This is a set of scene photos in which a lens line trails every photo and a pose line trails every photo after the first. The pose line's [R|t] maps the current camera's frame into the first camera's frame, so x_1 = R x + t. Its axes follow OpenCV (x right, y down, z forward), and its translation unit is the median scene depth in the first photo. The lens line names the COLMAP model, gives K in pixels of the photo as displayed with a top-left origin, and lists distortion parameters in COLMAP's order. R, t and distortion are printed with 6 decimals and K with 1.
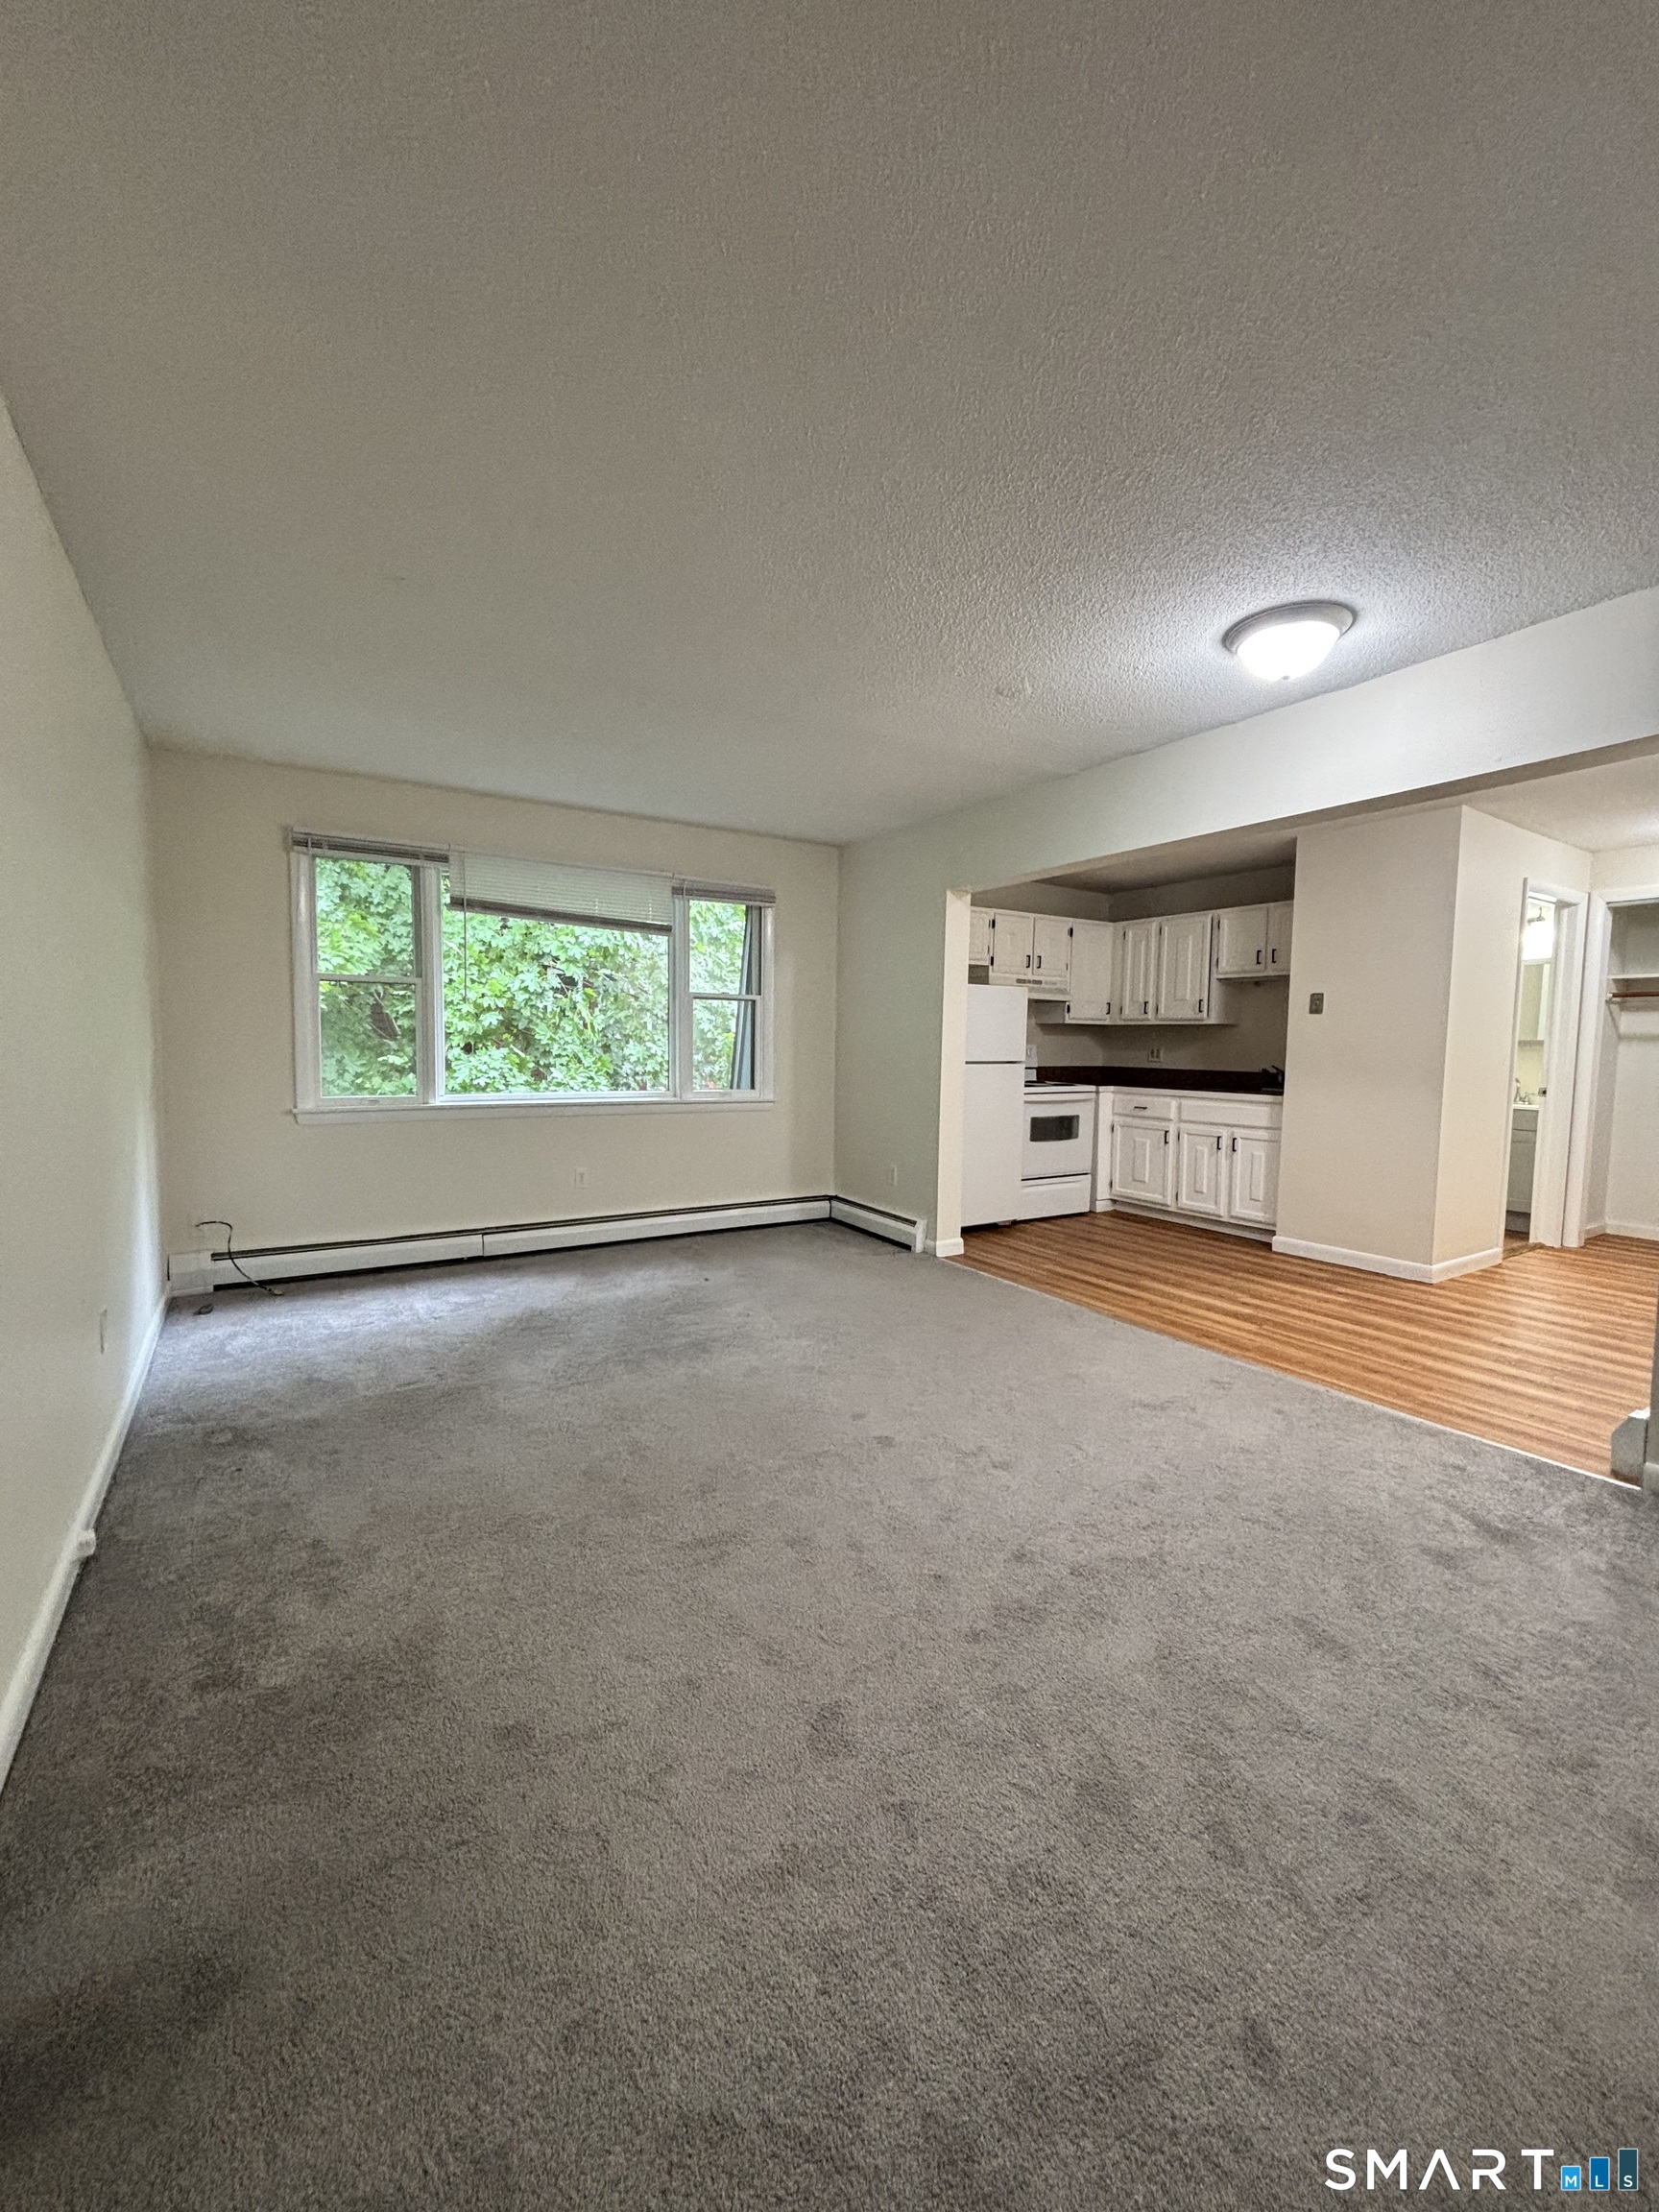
lens RADIAL K [[886.8, 0, 829.5], [0, 886.8, 1106.0], [0, 0, 1]] dist [0.001186, 0.000024]
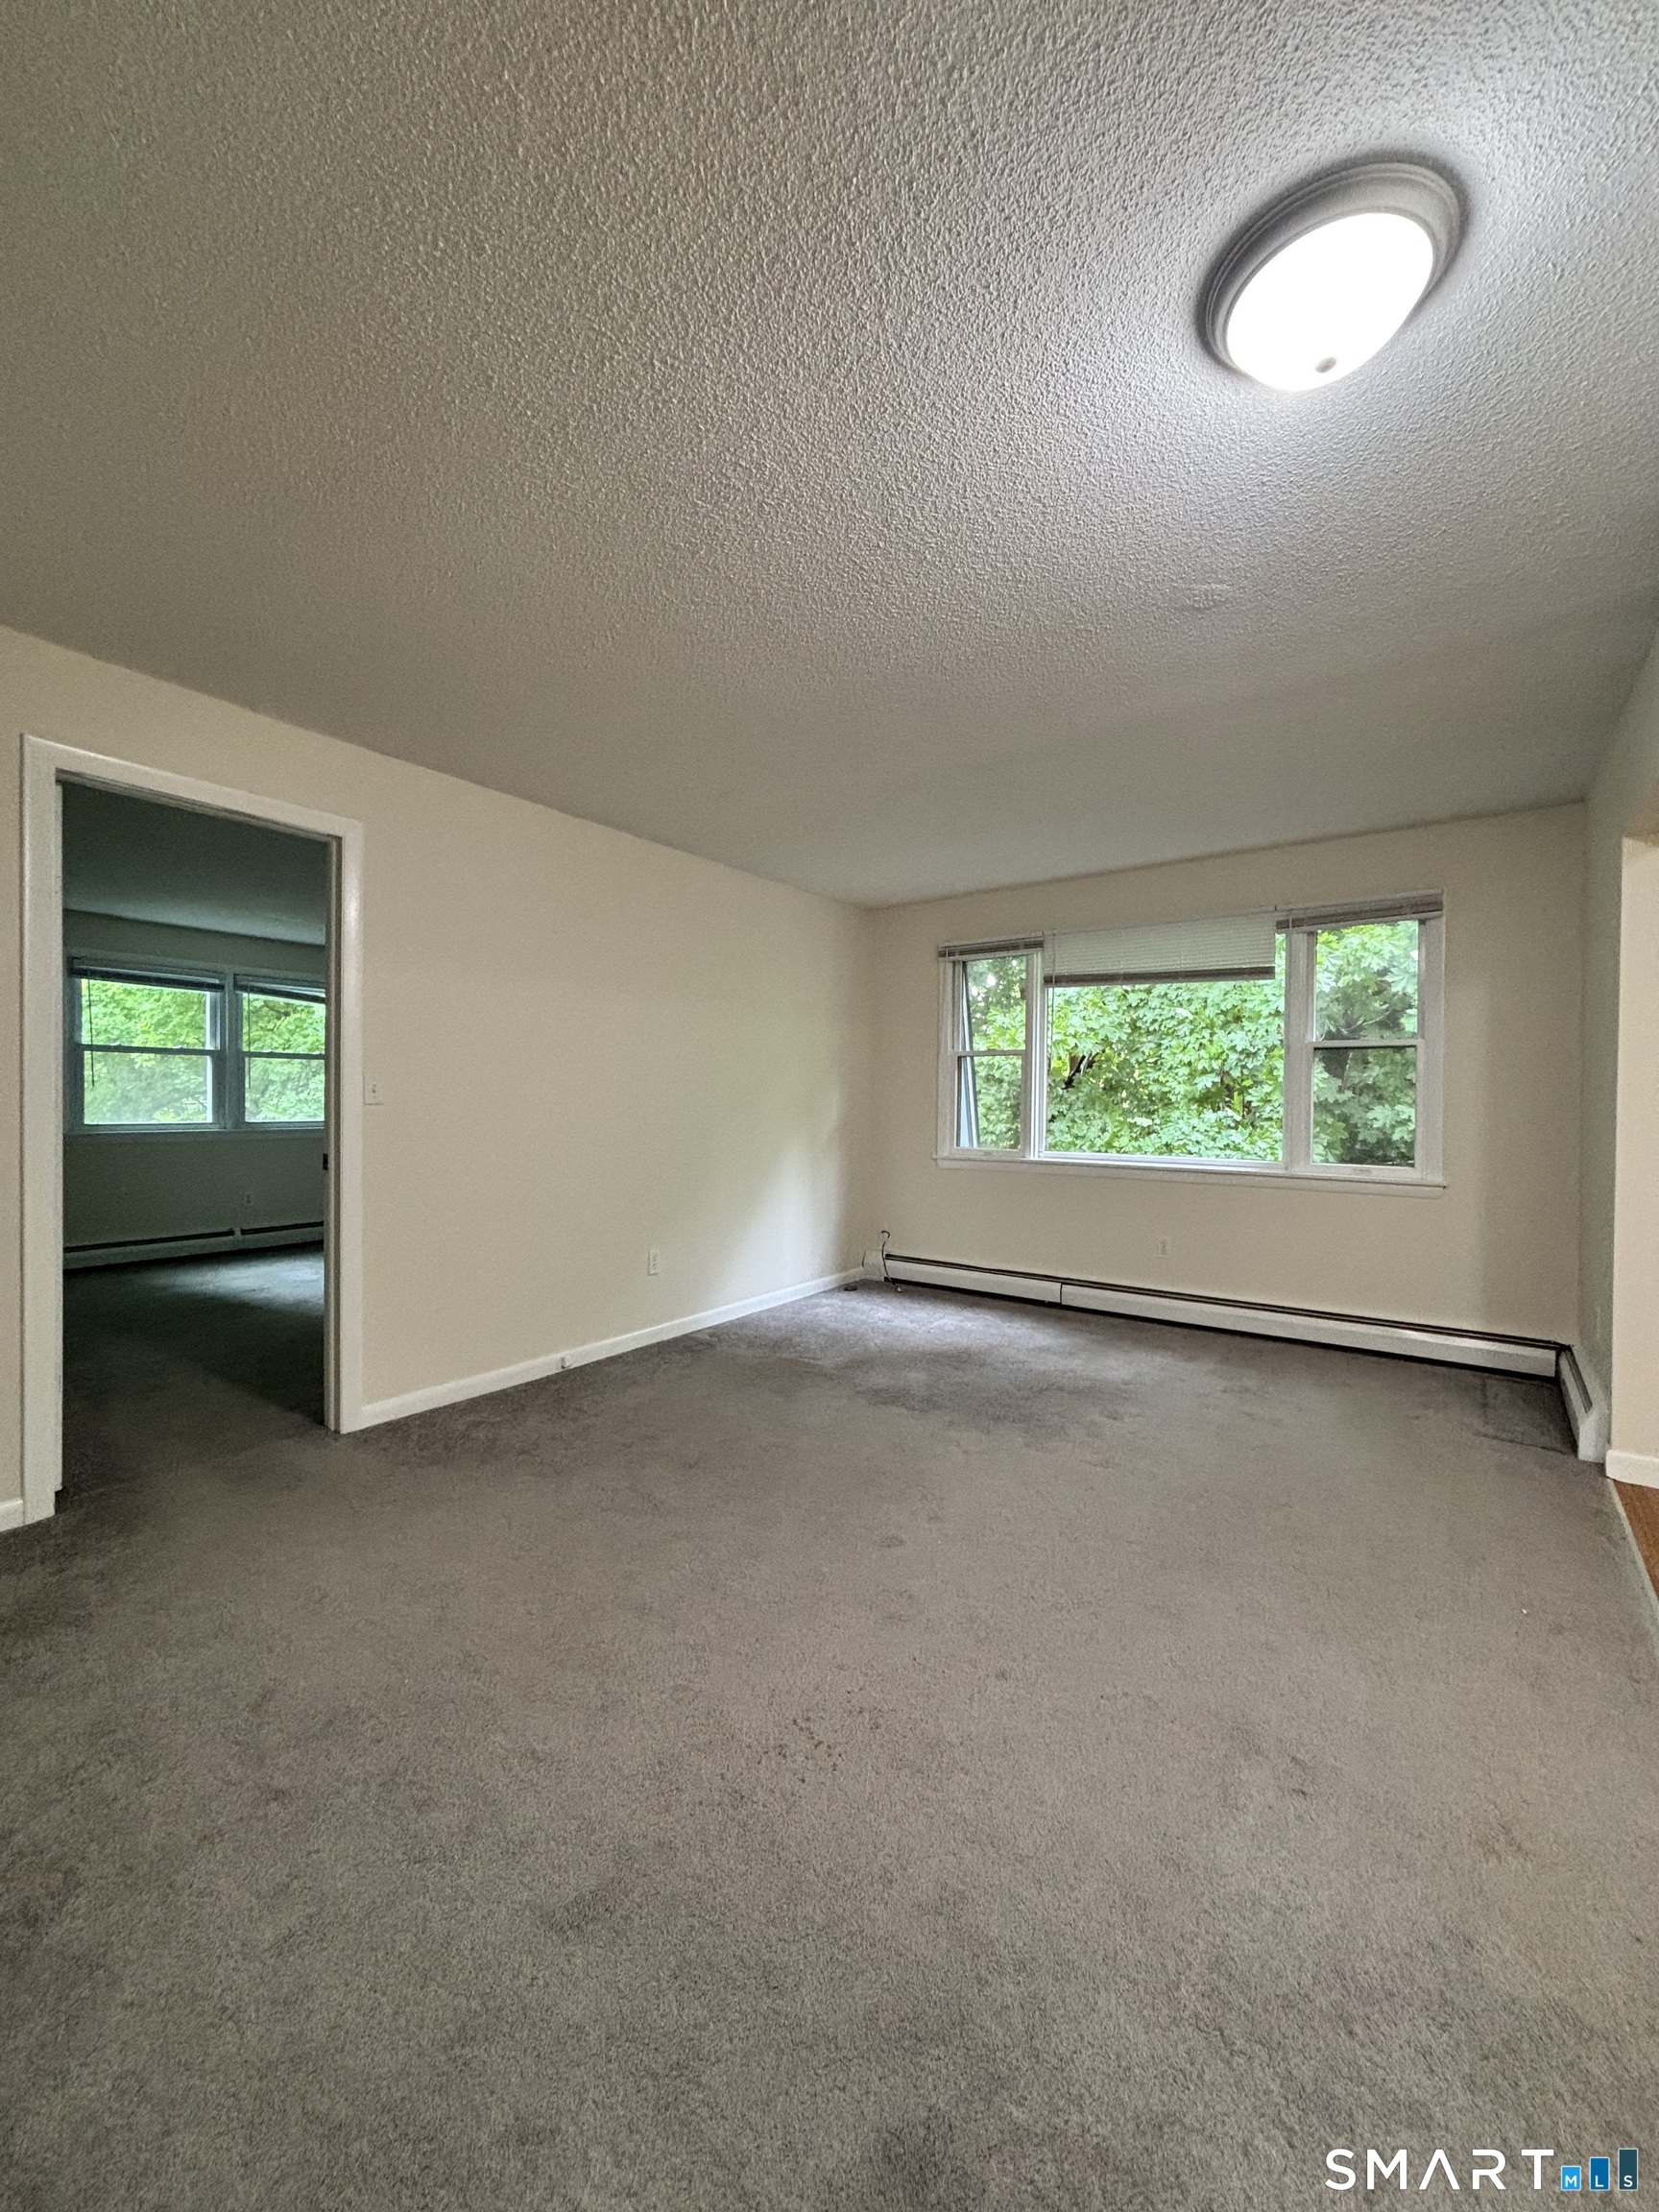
lens RADIAL K [[883.1, 0, 829.5], [0, 883.1, 1106.0], [0, 0, 1]] dist [0.017822, -0.000024]
pose [[0.369521, -0.002866, -0.929218, 0.470065], [-0.067229, 0.997292, -0.029811, -0.016850], [0.926787, 0.073487, 0.368328, 0.310969]]
